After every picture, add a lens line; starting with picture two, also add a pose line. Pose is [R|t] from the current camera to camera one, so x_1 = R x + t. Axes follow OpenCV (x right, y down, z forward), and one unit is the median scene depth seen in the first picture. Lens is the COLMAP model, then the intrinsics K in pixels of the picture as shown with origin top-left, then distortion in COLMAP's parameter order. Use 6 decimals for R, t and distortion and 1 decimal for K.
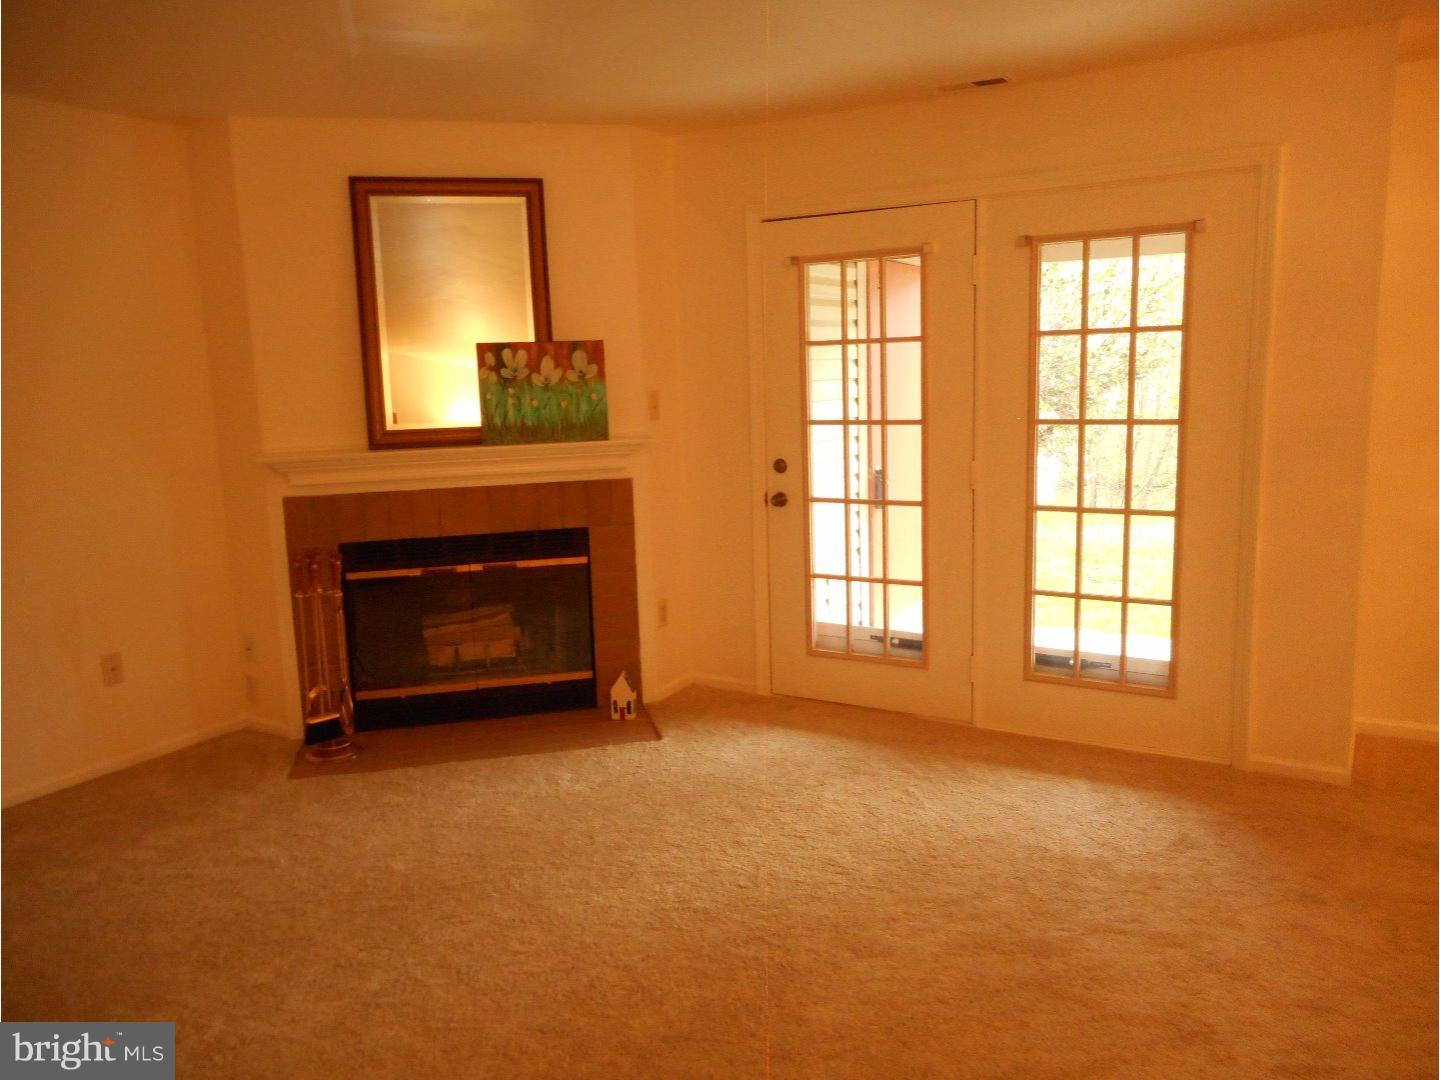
lens RADIAL K [[1066.9, 0, 720.0], [0, 1066.9, 540.0], [0, 0, 1]] dist [-0.007204, -0.000790]
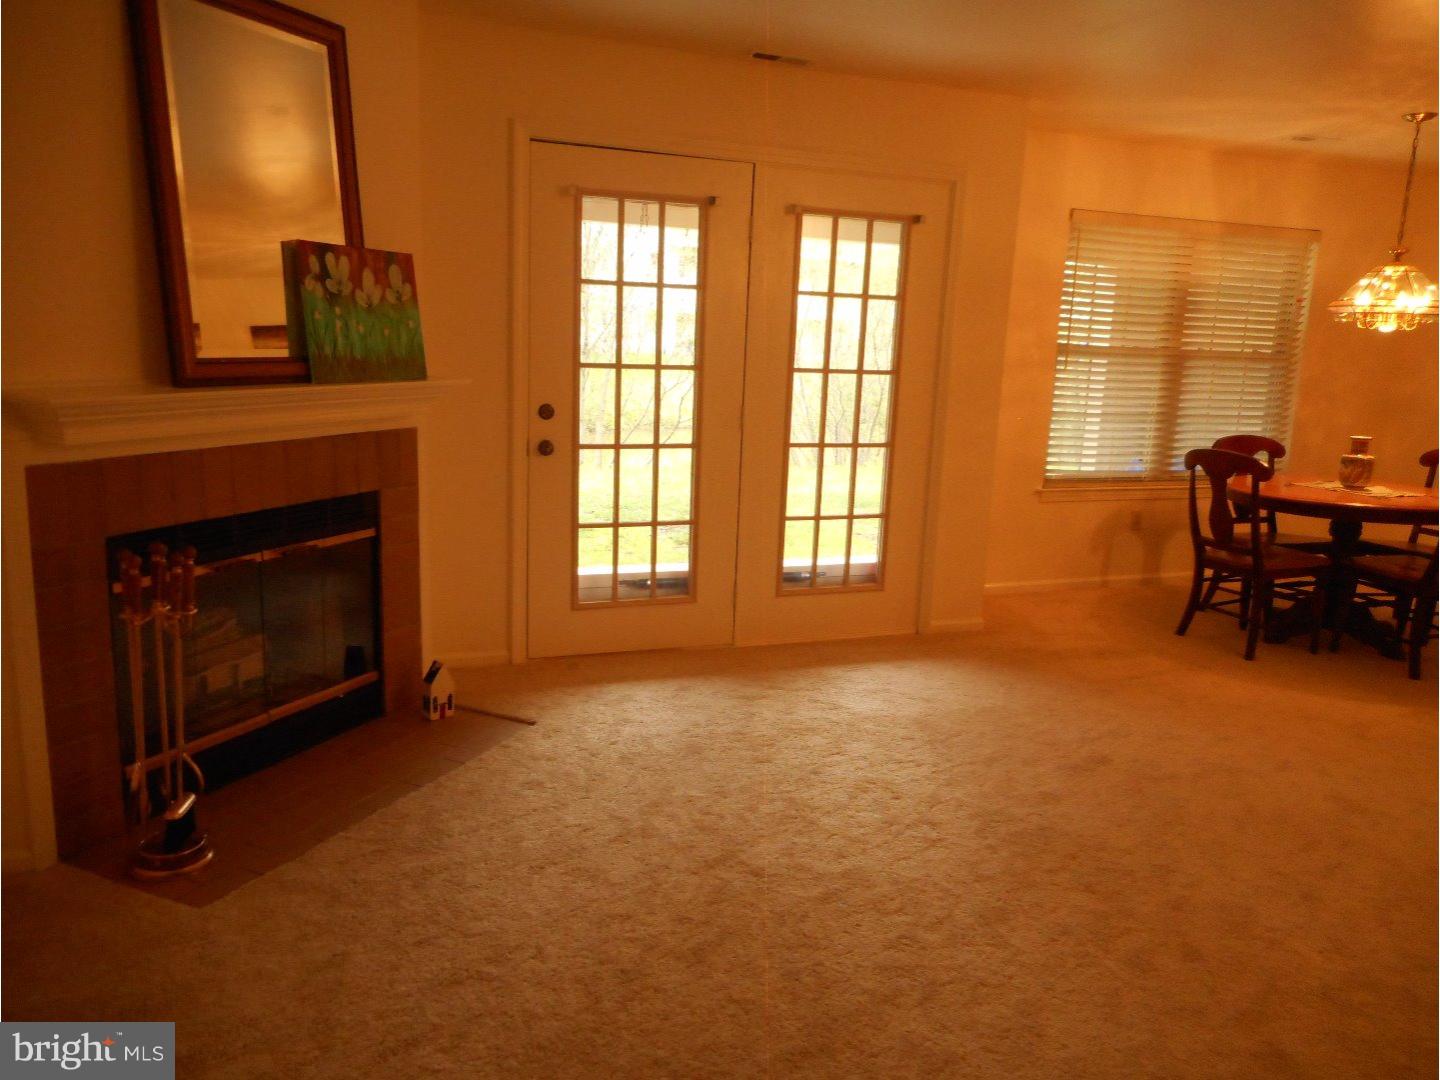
lens RADIAL K [[1080.3, 0, 714.8], [0, 1080.3, 542.4], [0, 0, 1]] dist [0.003735, 0.001245]
pose [[0.609583, -0.100799, 0.786288, -0.636172], [0.068787, 0.994867, 0.074210, -0.016713], [-0.789732, 0.008850, 0.613388, 0.327563]]
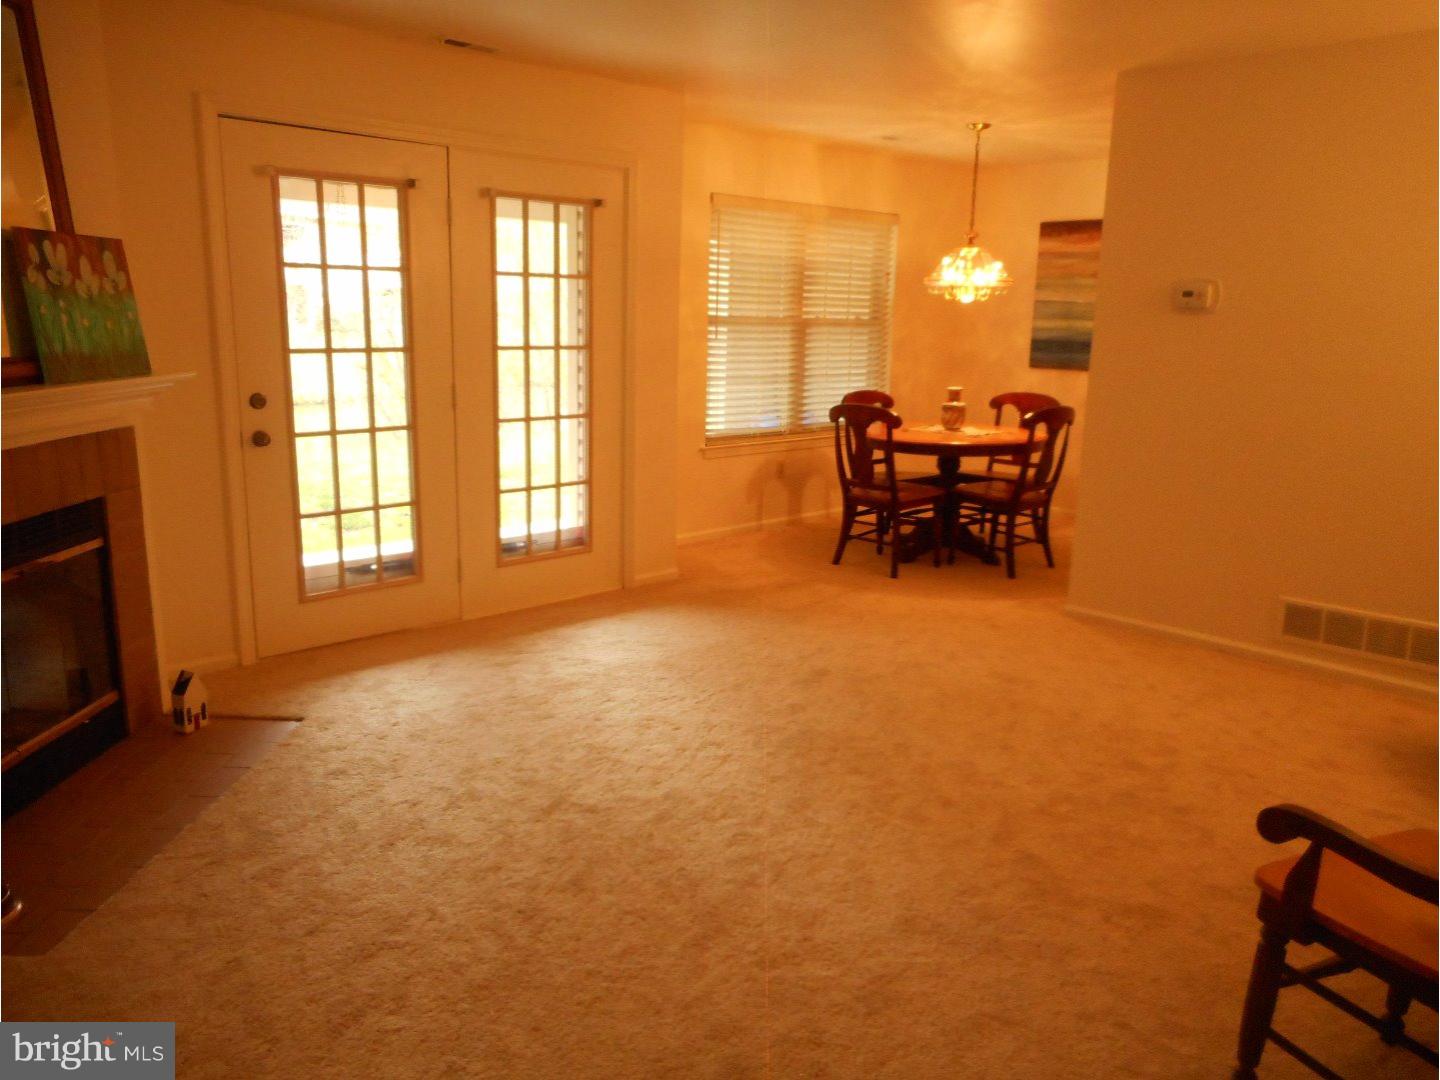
lens RADIAL K [[1080.3, 0, 714.8], [0, 1080.3, 542.4], [0, 0, 1]] dist [0.003735, 0.001245]
pose [[0.264094, -0.169527, 0.949481, -0.759522], [0.123181, 0.982299, 0.141124, -0.035423], [-0.956599, 0.079688, 0.280302, 0.412599]]
